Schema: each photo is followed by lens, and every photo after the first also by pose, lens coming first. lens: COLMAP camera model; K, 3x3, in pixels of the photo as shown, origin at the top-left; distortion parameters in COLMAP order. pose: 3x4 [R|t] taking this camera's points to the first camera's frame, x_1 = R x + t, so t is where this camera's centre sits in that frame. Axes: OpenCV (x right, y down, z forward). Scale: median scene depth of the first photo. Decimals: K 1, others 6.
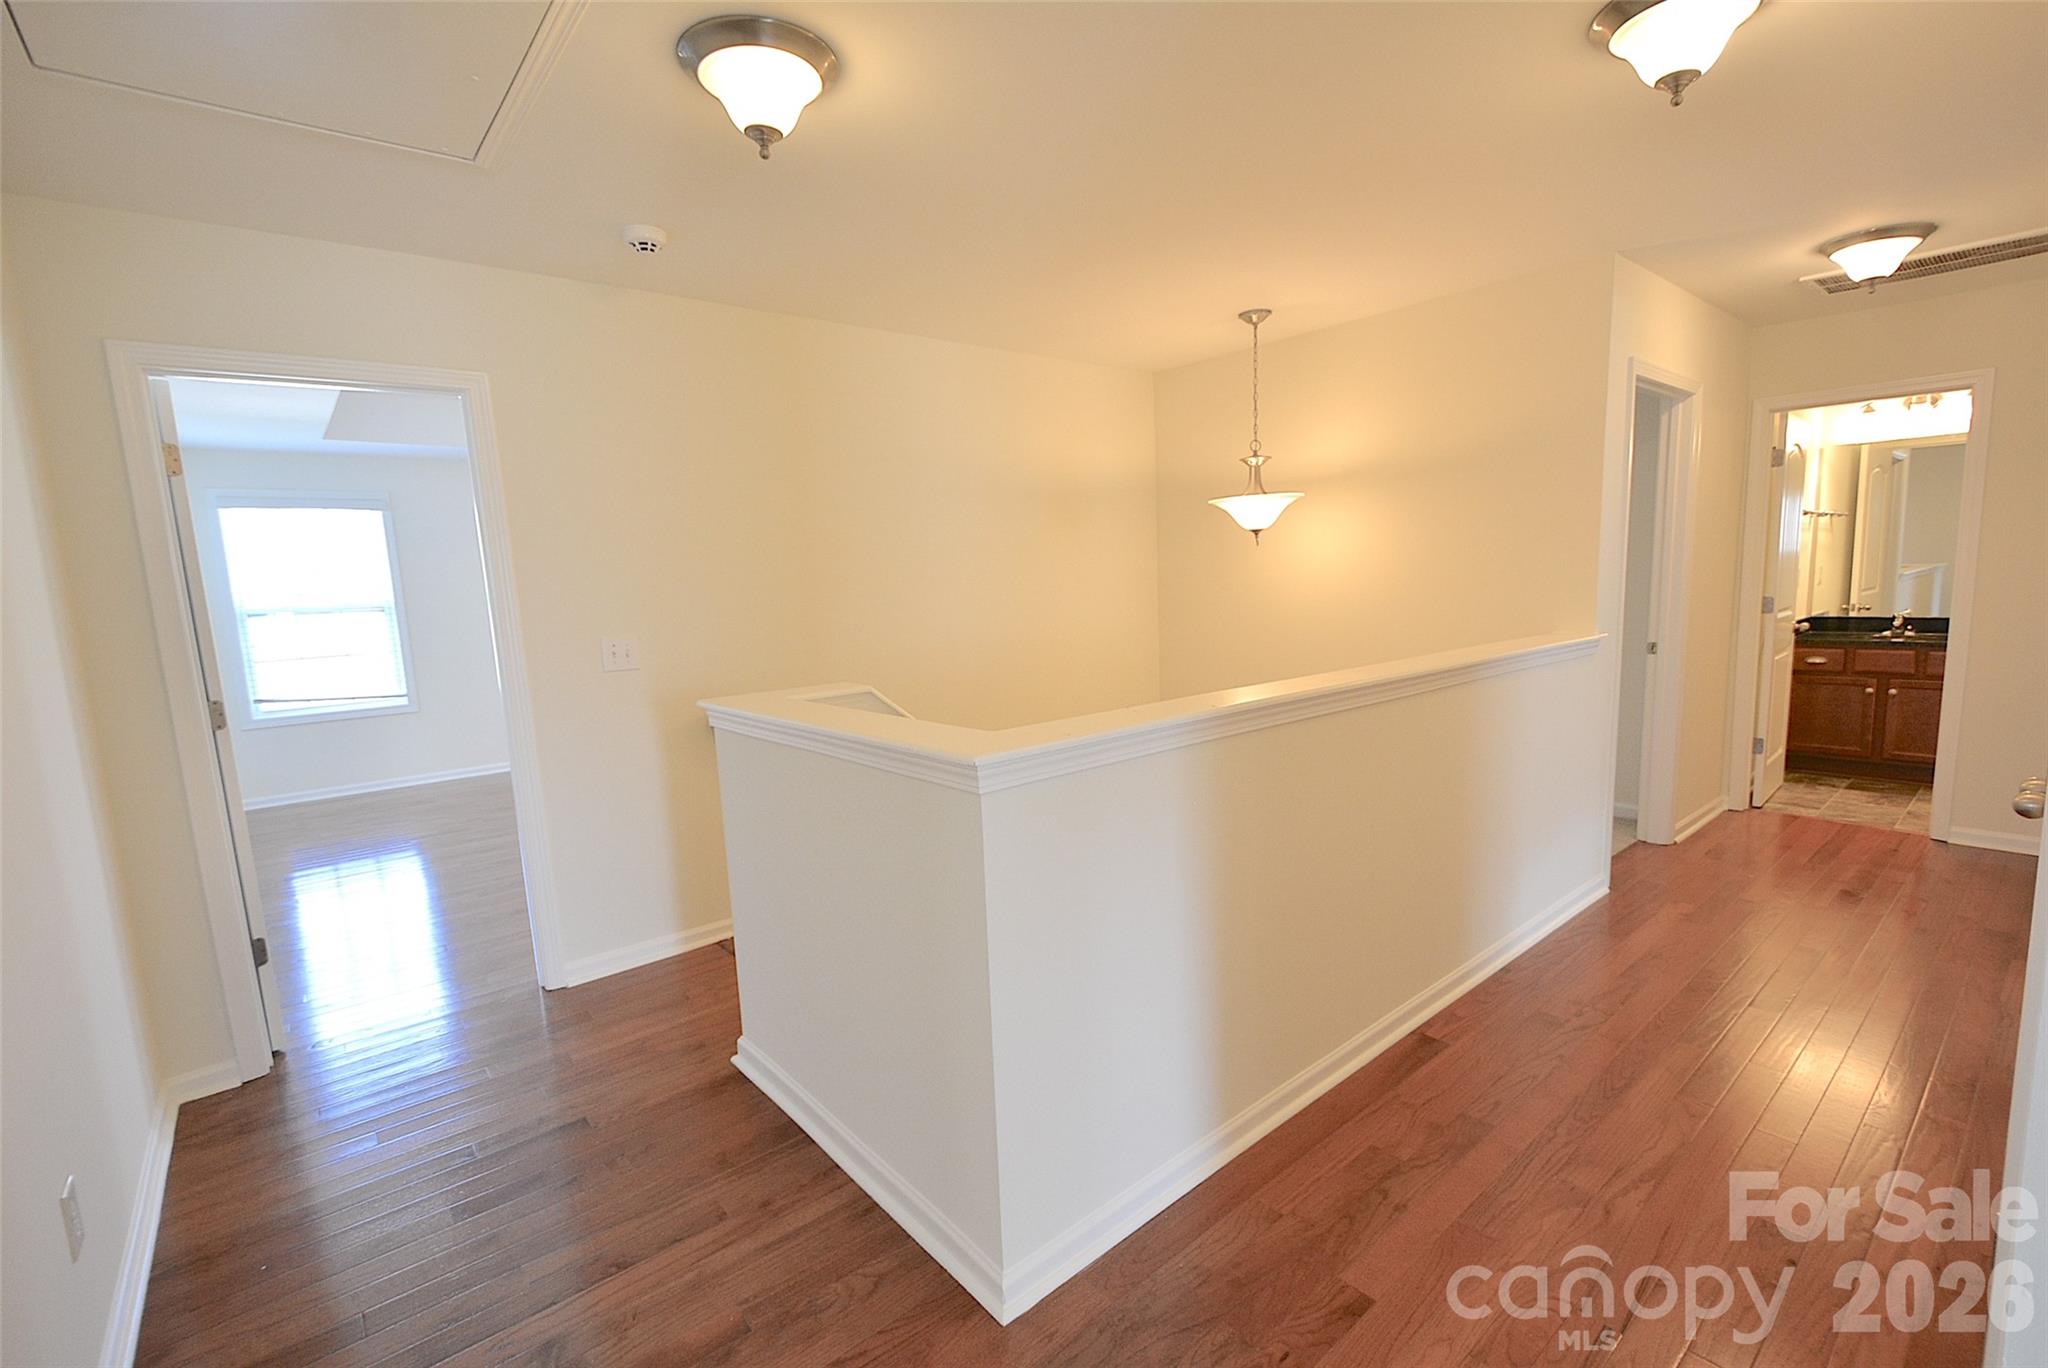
lens RADIAL K [[903.6, 0, 1033.3], [0, 903.6, 695.9], [0, 0, 1]] dist [0.010621, -0.007917]
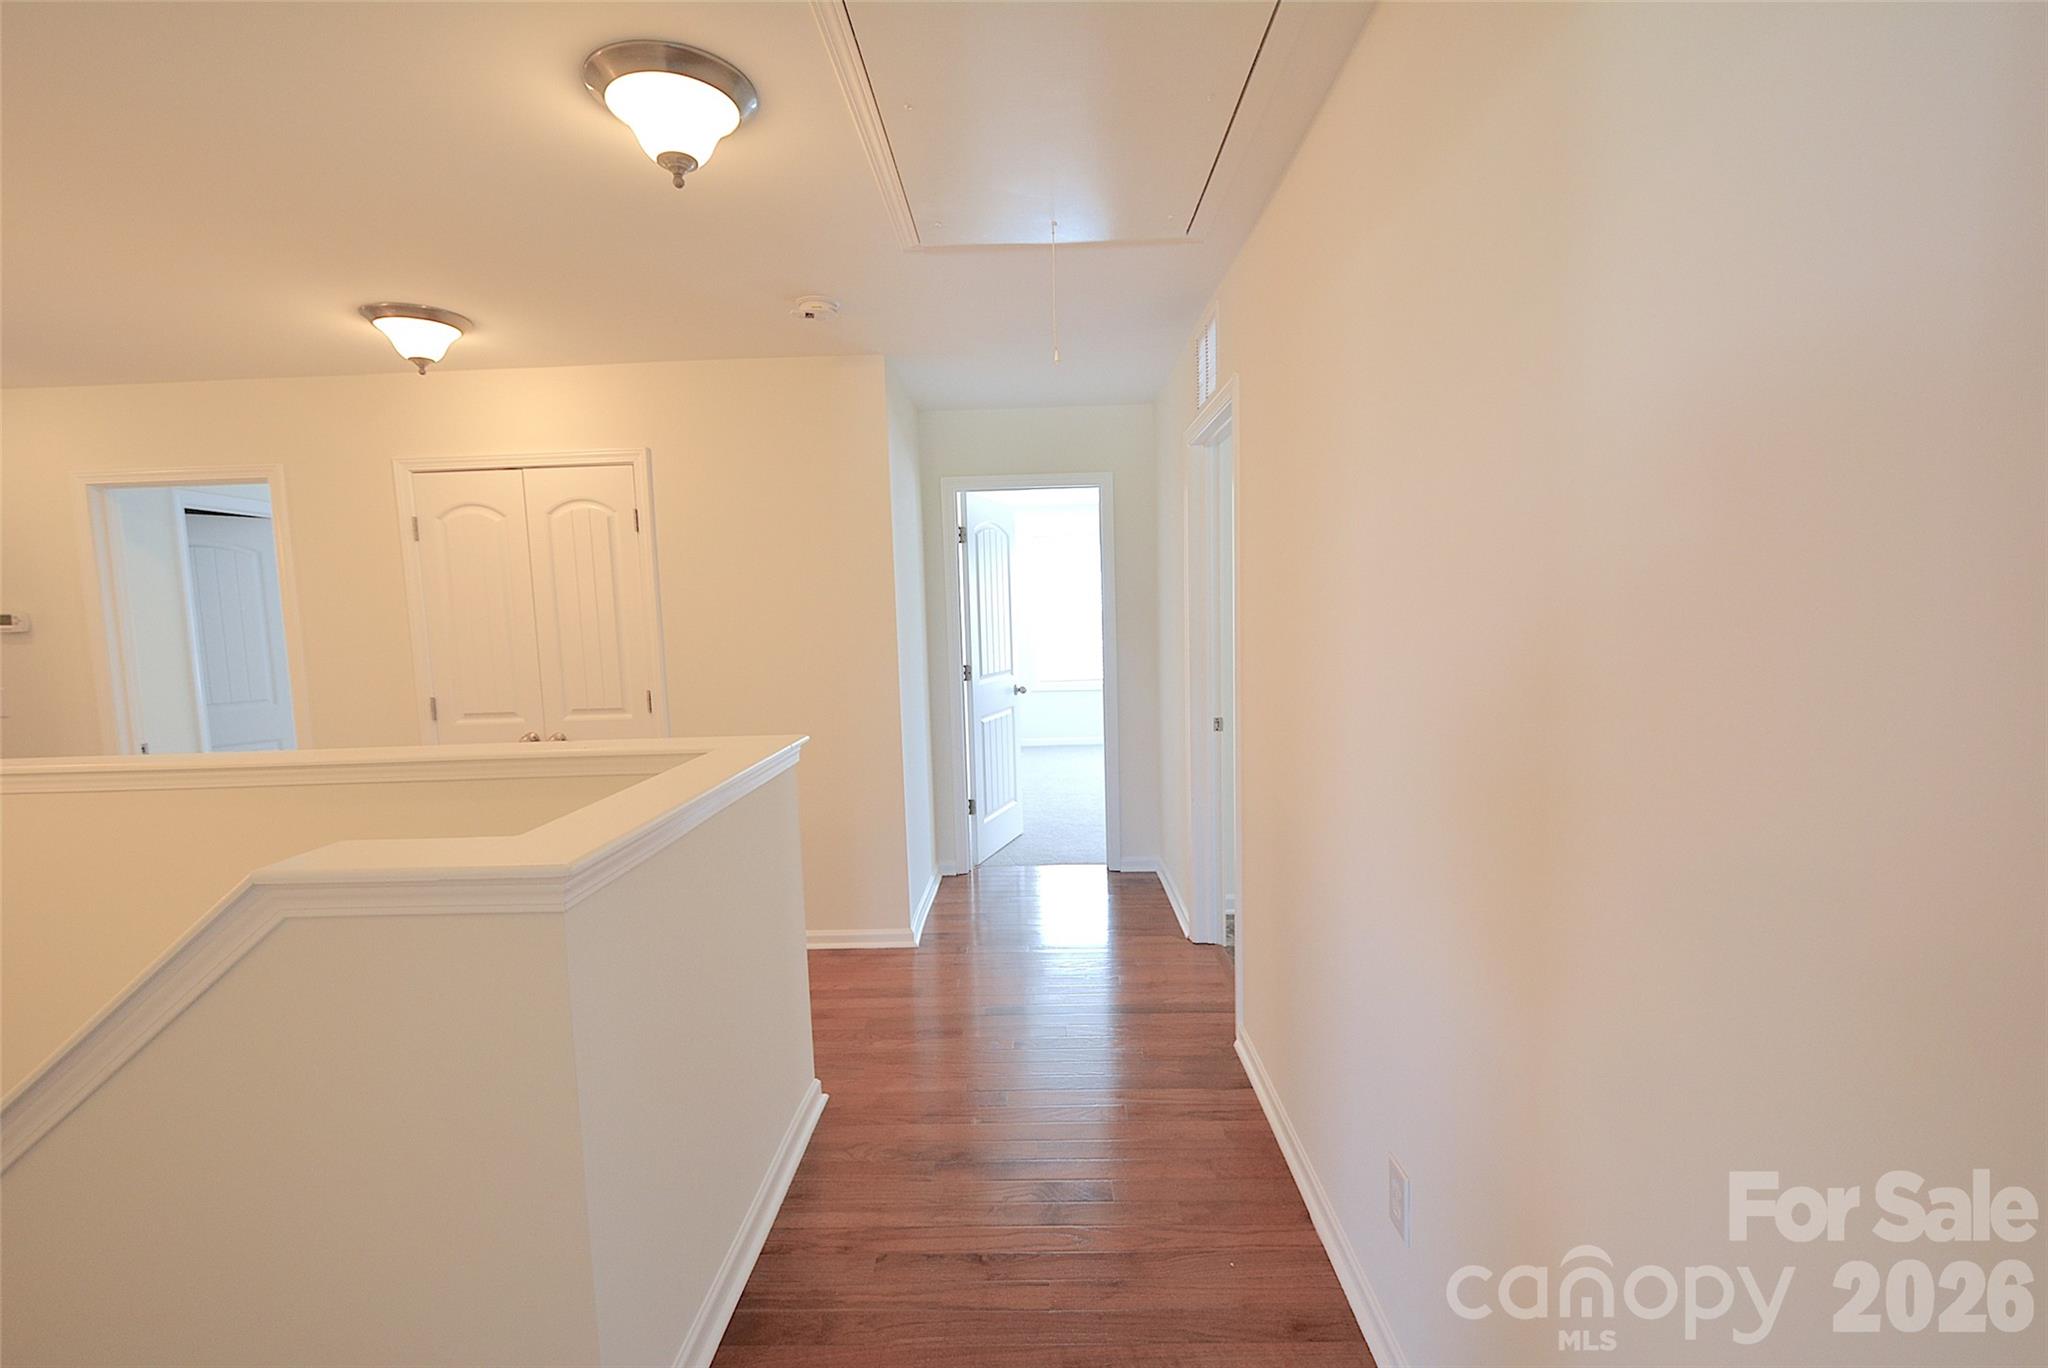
lens RADIAL K [[903.6, 0, 1033.3], [0, 903.6, 695.9], [0, 0, 1]] dist [0.010621, -0.007917]
pose [[-0.756782, 0.006022, 0.653640, -1.136076], [0.151552, 0.974327, 0.166490, -0.167399], [-0.635856, 0.225057, -0.738266, 1.509179]]
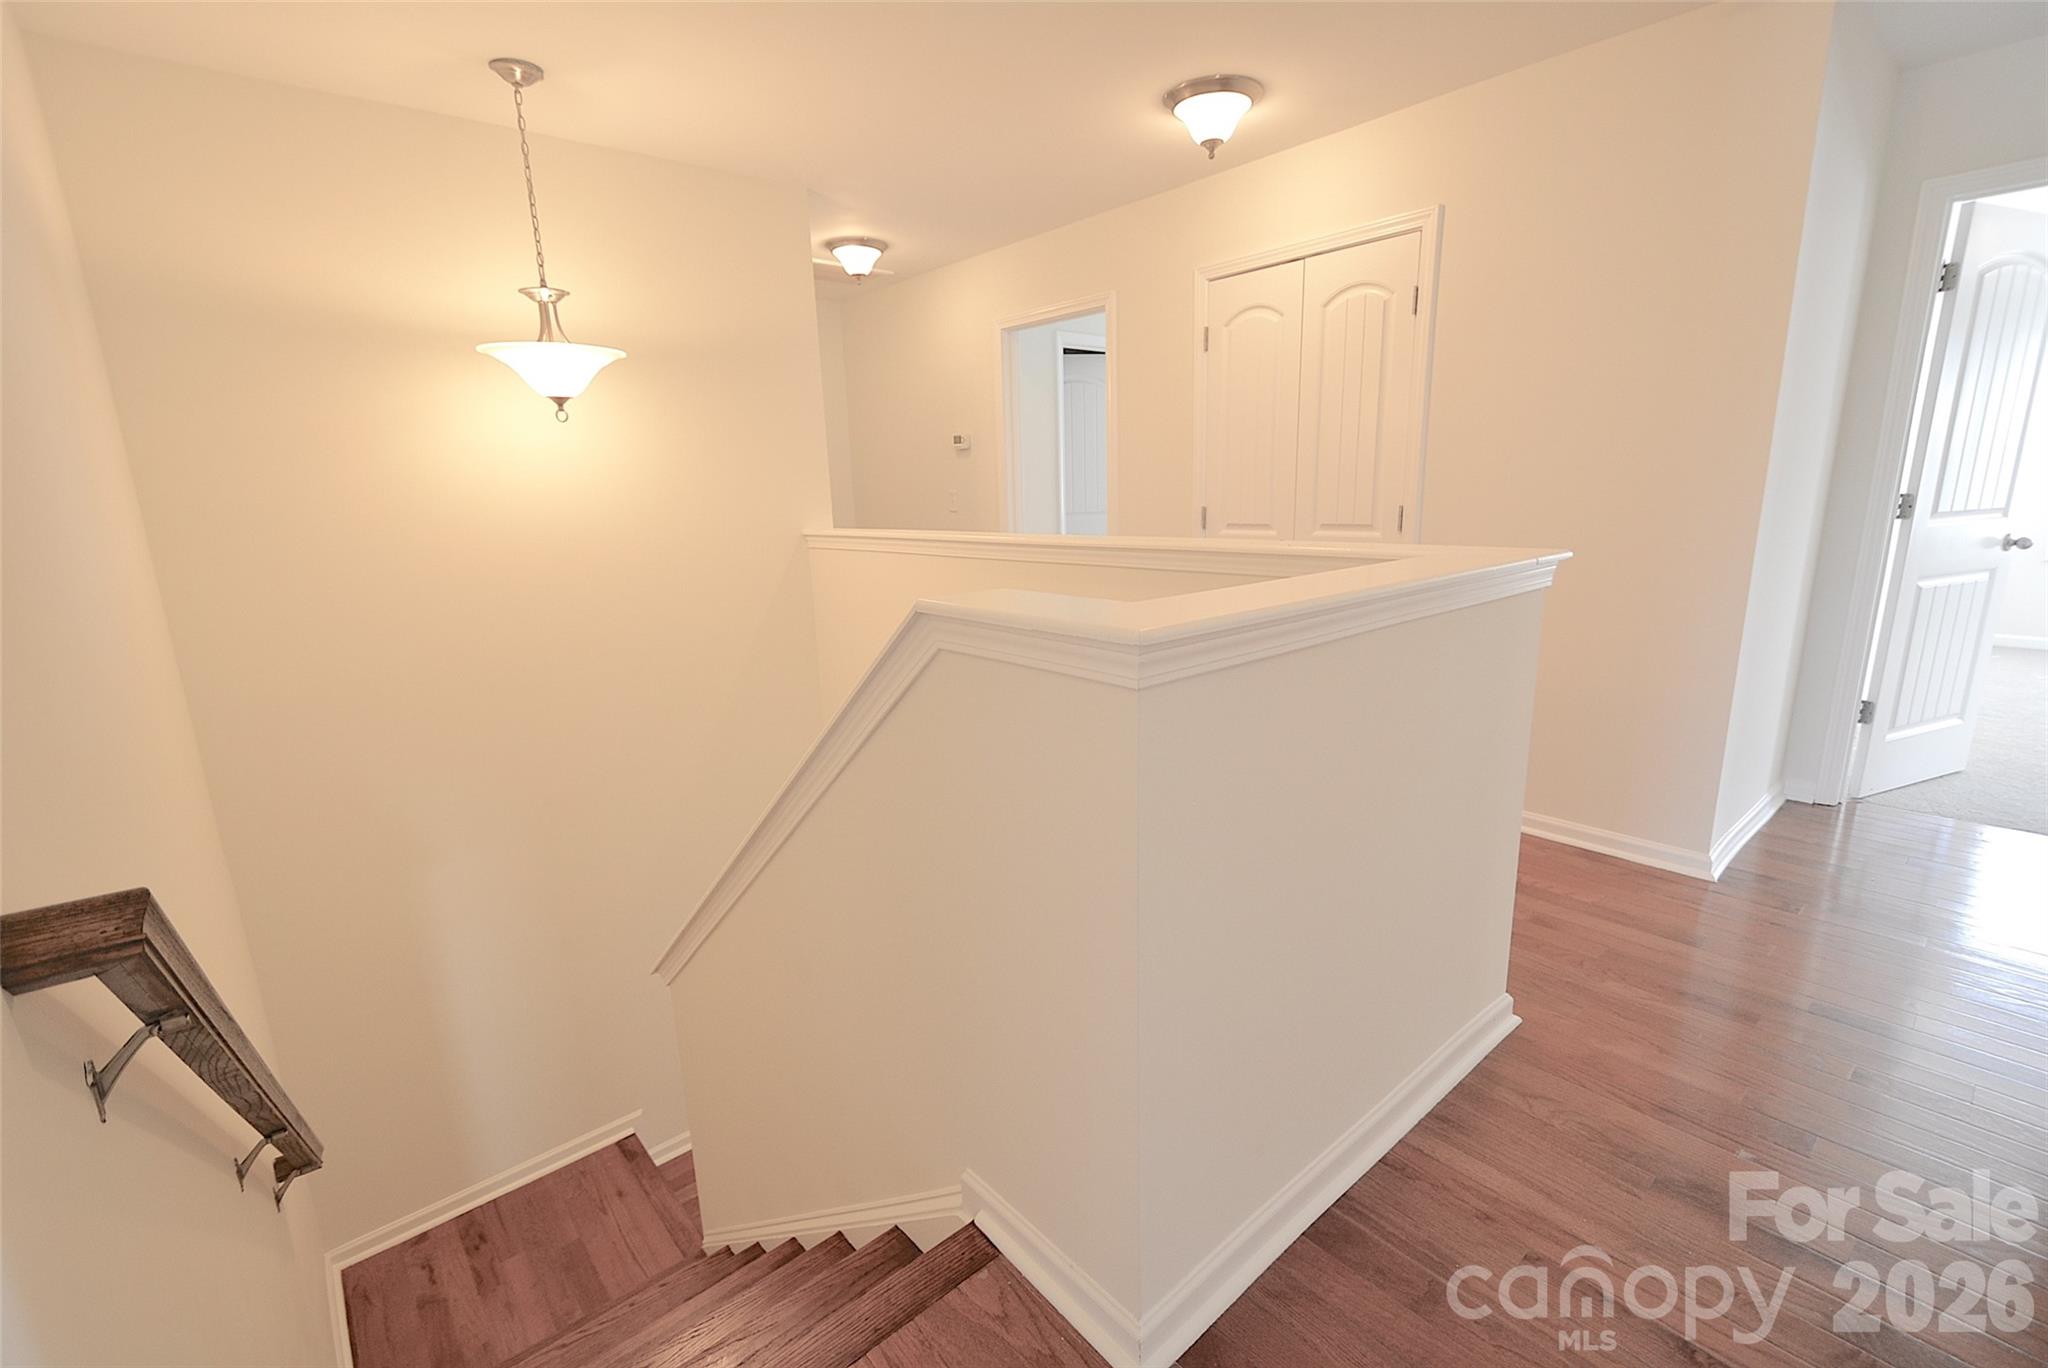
lens RADIAL K [[903.6, 0, 1033.3], [0, 903.6, 695.9], [0, 0, 1]] dist [0.010621, -0.007917]
pose [[-0.017771, -0.178126, 0.983847, -0.976886], [0.161409, 0.970585, 0.178640, -0.052822], [-0.986728, 0.161977, 0.011503, 1.327509]]
